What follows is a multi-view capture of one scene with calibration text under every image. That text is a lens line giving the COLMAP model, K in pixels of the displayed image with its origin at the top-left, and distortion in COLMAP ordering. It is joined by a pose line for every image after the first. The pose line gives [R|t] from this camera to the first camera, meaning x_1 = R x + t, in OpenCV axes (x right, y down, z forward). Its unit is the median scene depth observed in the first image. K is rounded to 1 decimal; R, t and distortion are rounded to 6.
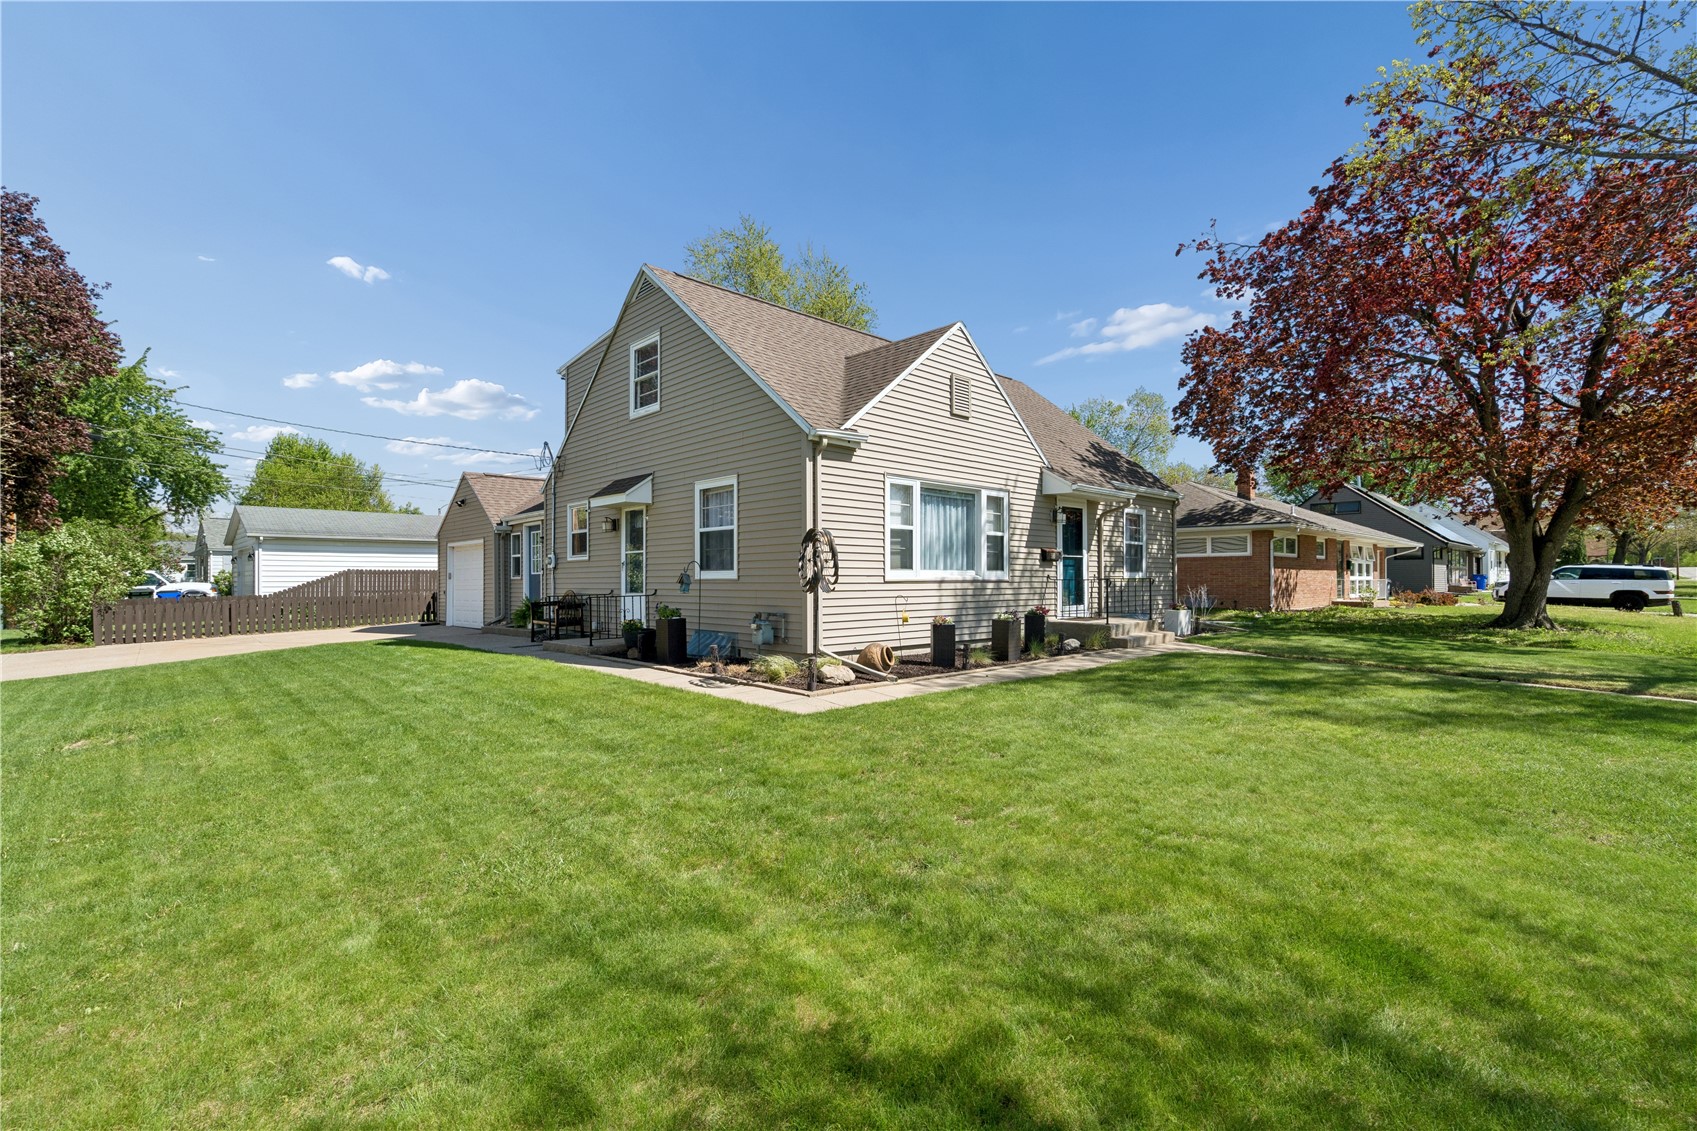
lens RADIAL K [[765.6, 0, 842.8], [0, 765.6, 559.0], [0, 0, 1]] dist [-0.005958, 0.000561]
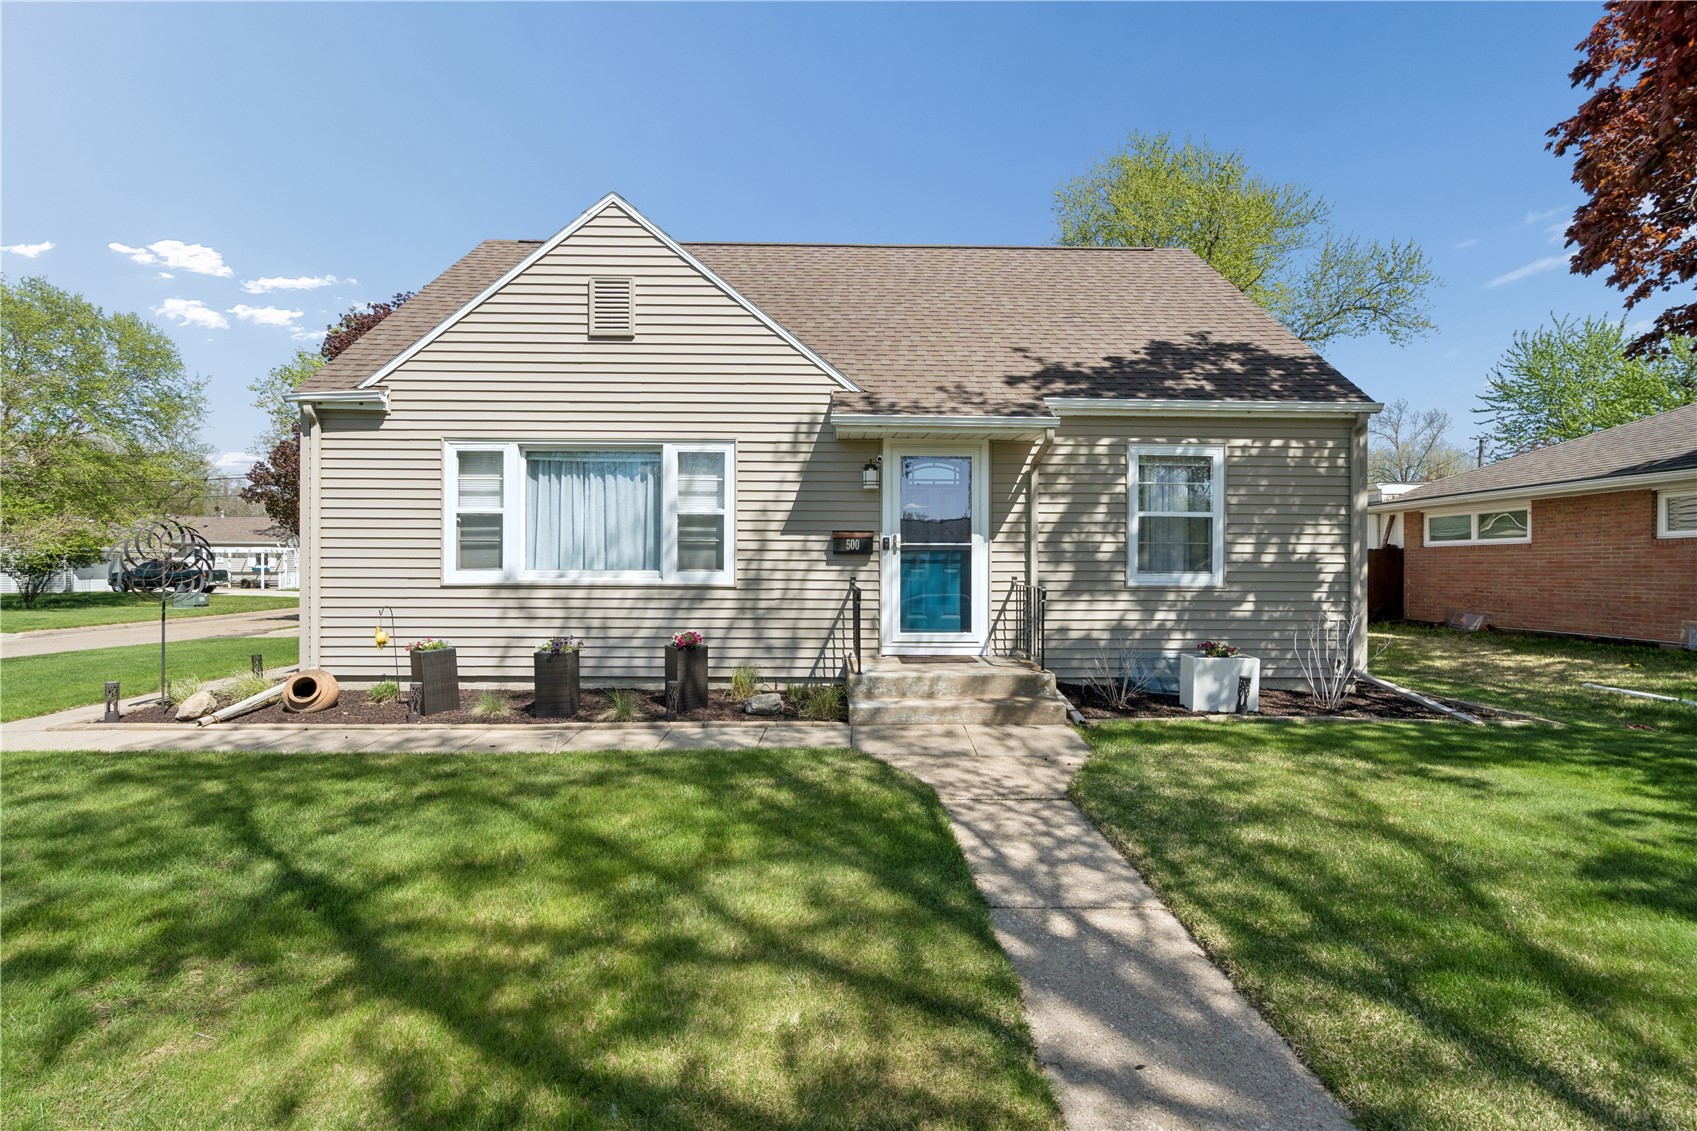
lens RADIAL K [[765.6, 0, 847.3], [0, 765.6, 561.2], [0, 0, 1]] dist [-0.005958, 0.000561]
pose [[0.730925, 0.001485, -0.682456, 0.761682], [0.009994, 0.999867, 0.012879, 0.000292], [0.682384, -0.016234, 0.730813, 0.659699]]
